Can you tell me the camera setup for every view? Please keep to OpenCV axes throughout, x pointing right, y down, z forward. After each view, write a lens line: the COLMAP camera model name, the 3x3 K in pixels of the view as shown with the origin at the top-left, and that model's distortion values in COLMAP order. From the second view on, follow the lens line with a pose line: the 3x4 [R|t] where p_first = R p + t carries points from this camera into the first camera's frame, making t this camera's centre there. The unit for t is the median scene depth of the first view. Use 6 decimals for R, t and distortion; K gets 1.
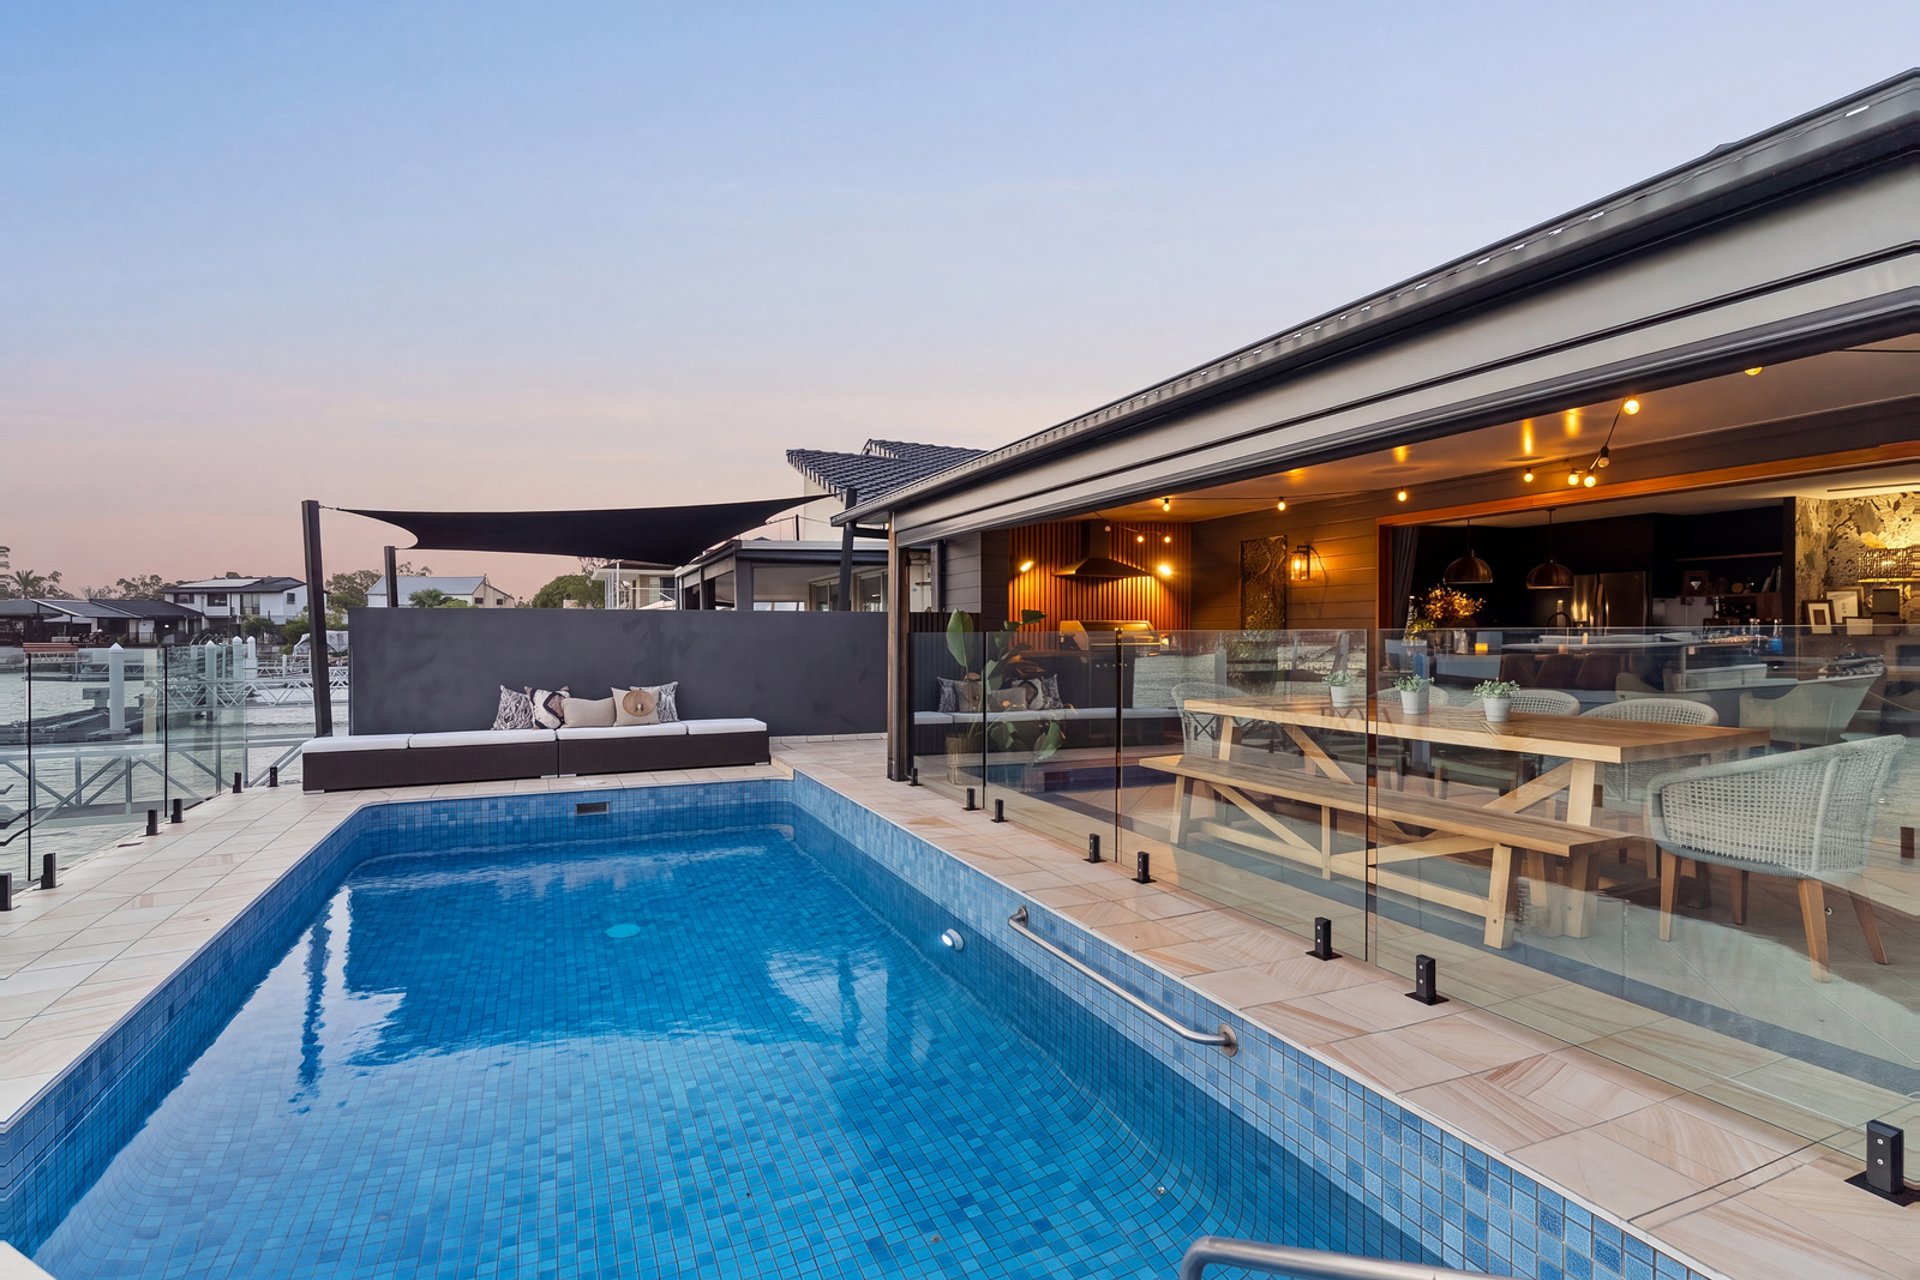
lens RADIAL K [[912.3, 0, 957.3], [0, 912.3, 633.3], [0, 0, 1]] dist [0.000336, 0.000613]
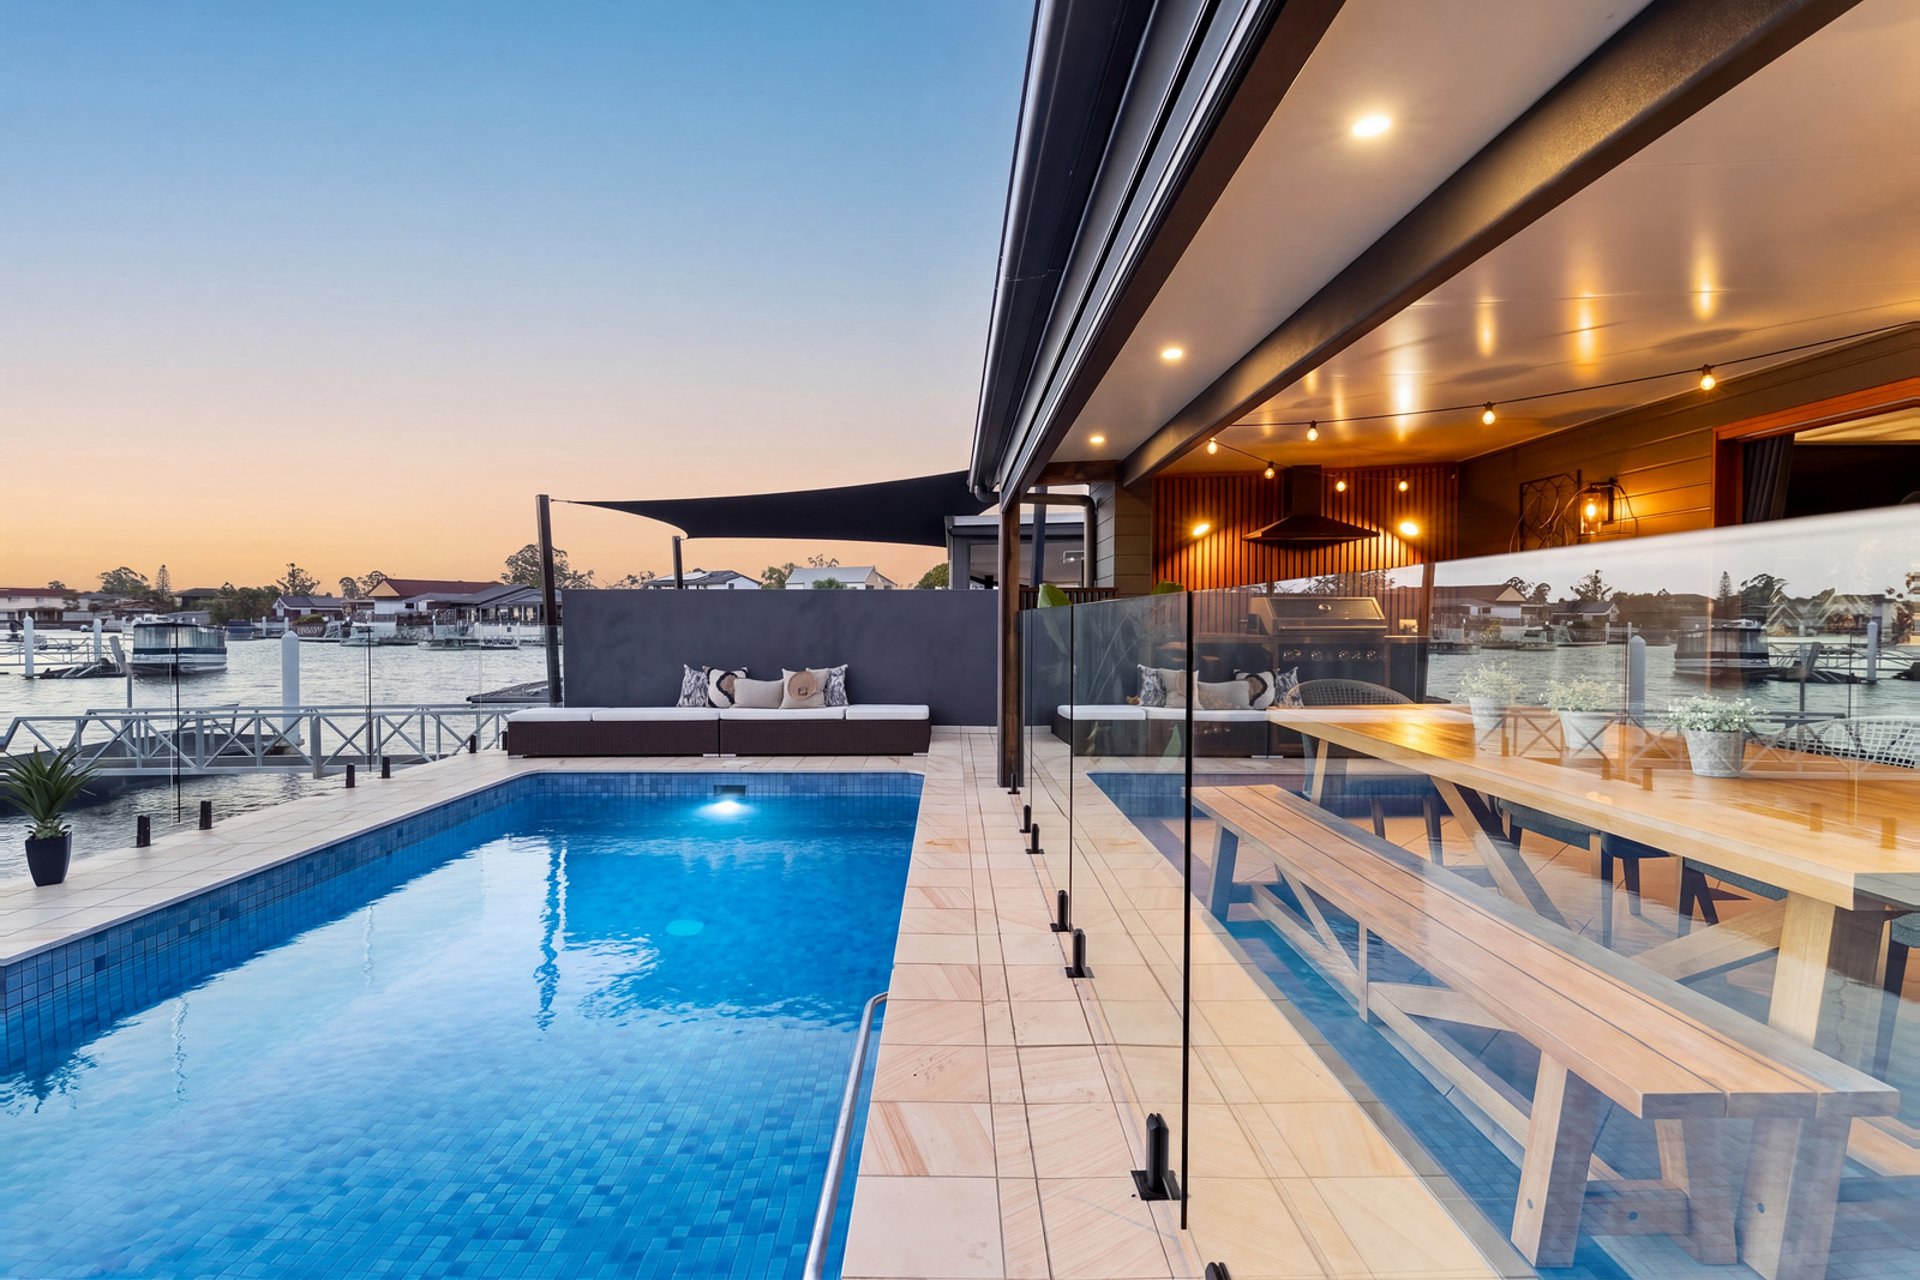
lens RADIAL K [[912.3, 0, 957.3], [0, 912.3, 633.3], [0, 0, 1]] dist [0.000336, 0.000613]
pose [[0.918698, 0.008619, -0.394867, 0.193004], [-0.002156, 0.999856, 0.016809, 0.004789], [0.394956, -0.014591, 0.918584, 0.178445]]
